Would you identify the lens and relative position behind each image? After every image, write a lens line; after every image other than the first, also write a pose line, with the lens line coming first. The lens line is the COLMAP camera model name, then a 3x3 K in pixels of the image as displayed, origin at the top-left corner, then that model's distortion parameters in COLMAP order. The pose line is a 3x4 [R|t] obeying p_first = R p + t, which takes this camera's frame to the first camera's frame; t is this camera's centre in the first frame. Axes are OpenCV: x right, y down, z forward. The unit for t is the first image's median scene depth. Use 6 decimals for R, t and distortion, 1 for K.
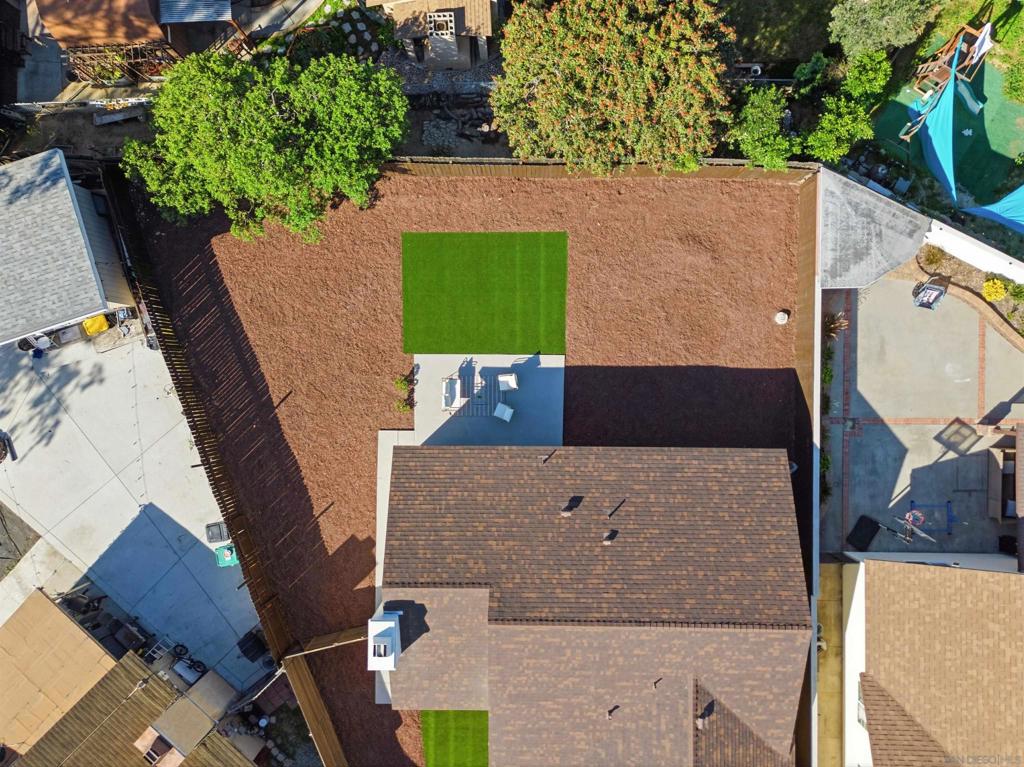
lens RADIAL K [[749.8, 0, 514.9], [0, 749.8, 385.5], [0, 0, 1]] dist [0.081236, -0.080021]
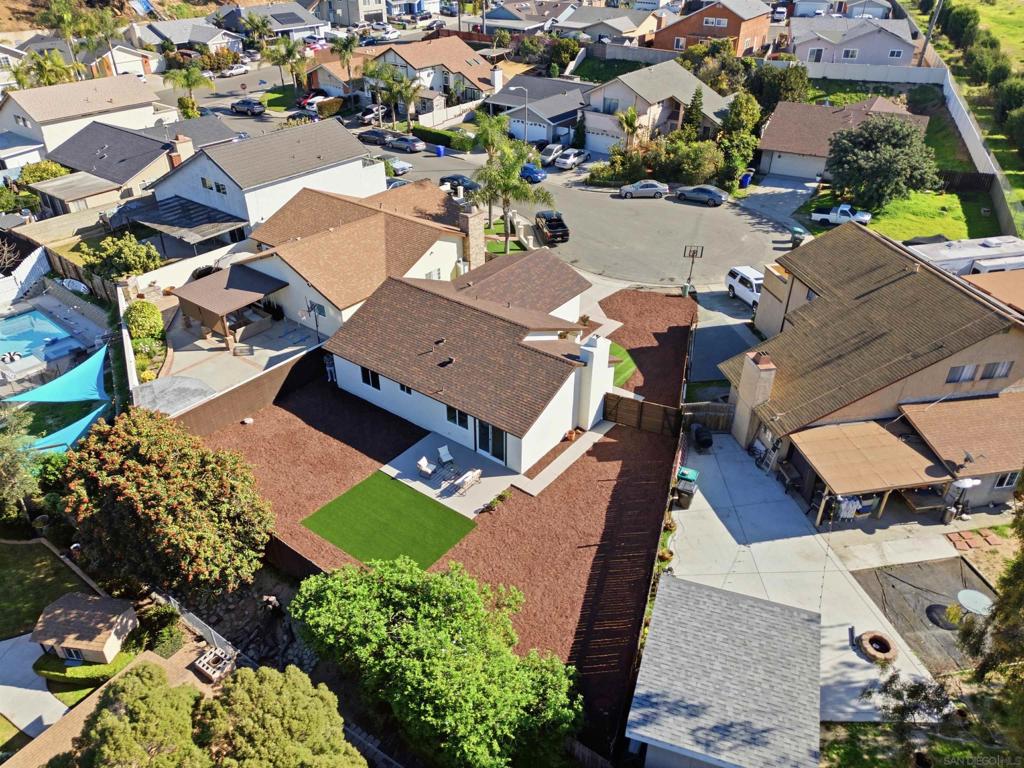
lens RADIAL K [[749.8, 0, 514.9], [0, 749.8, 386.0], [0, 0, 1]] dist [0.081236, -0.080021]
pose [[-0.800104, -0.311635, 0.512560, -0.811942], [0.599672, -0.436984, 0.670401, -0.778316], [0.015060, 0.843759, 0.536511, 0.235684]]
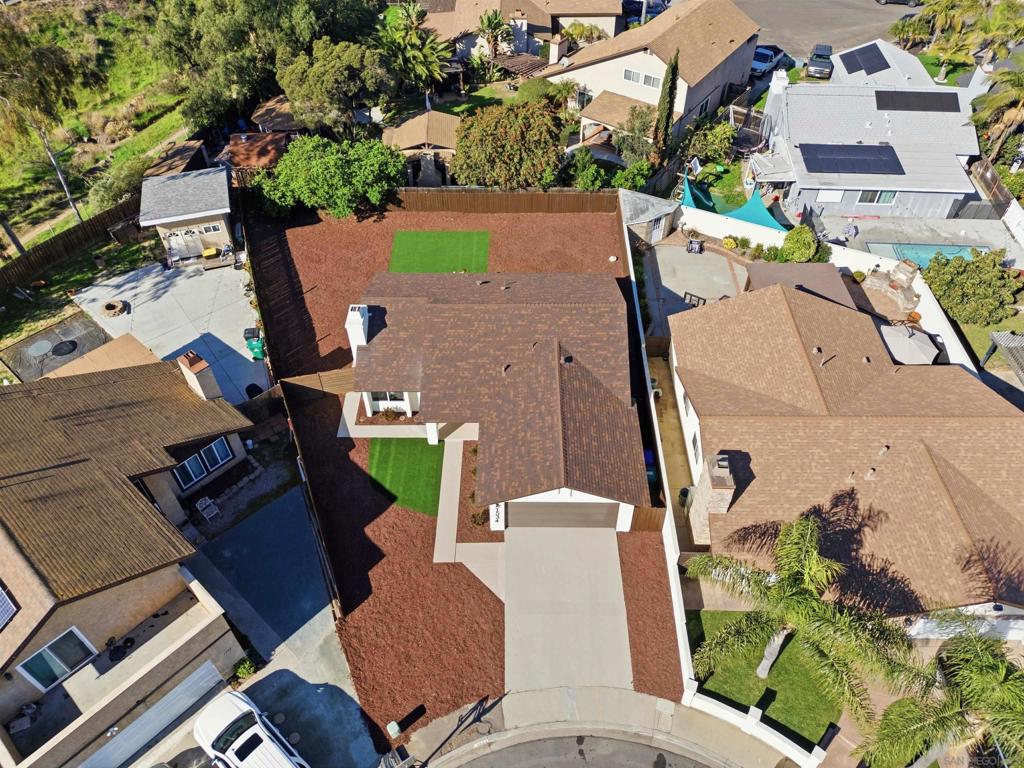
lens RADIAL K [[749.8, 0, 514.9], [0, 749.8, 386.0], [0, 0, 1]] dist [0.081236, -0.080021]
pose [[0.999862, 0.011796, 0.011733, 0.128195], [-0.000454, 0.724267, -0.689519, 1.444041], [-0.016632, 0.689418, 0.724172, -0.029890]]
